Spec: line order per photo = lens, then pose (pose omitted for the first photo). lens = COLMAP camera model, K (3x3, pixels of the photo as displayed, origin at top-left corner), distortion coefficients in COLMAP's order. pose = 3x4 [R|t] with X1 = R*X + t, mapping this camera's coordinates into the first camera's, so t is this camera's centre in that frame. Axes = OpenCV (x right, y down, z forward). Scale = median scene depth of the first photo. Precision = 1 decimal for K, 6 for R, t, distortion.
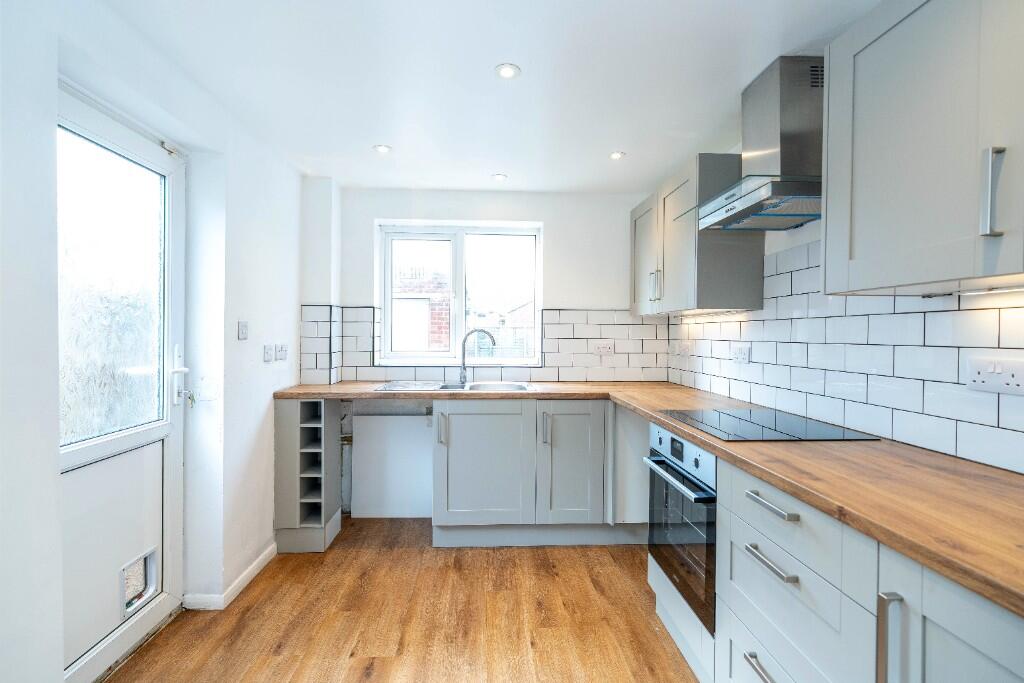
lens RADIAL K [[467.7, 0, 507.5], [0, 467.7, 336.8], [0, 0, 1]] dist [-0.003607, -0.000316]
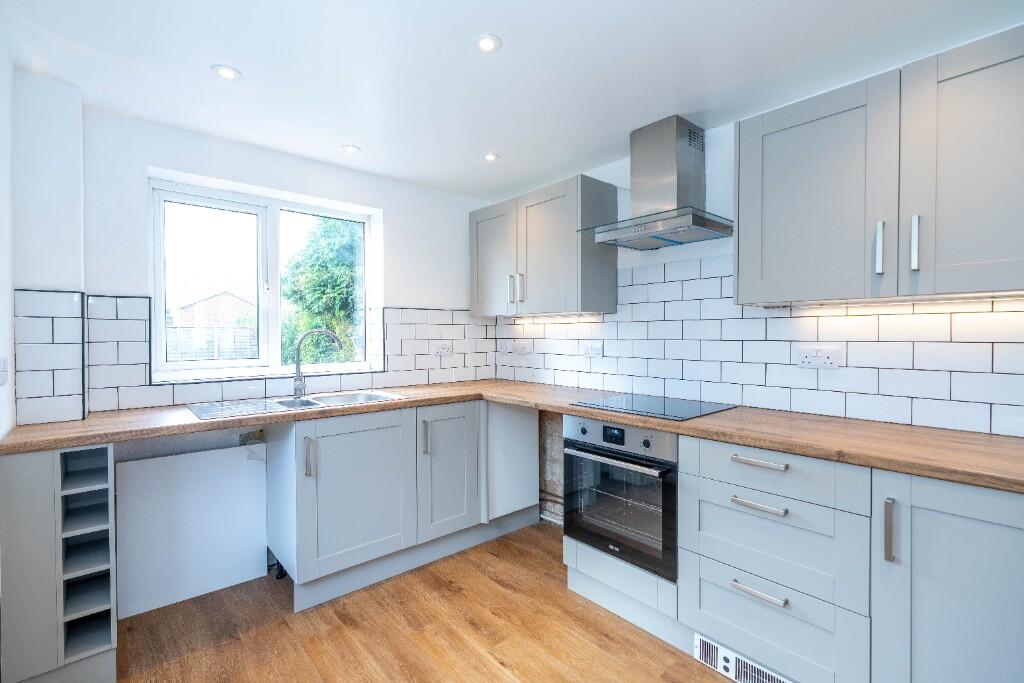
lens RADIAL K [[467.7, 0, 511.5], [0, 467.7, 339.8], [0, 0, 1]] dist [-0.003607, -0.000316]
pose [[0.780284, -0.015991, 0.625221, -0.365650], [0.011117, 0.999870, 0.011700, -0.005321], [-0.625326, -0.002179, 0.780360, 0.182559]]
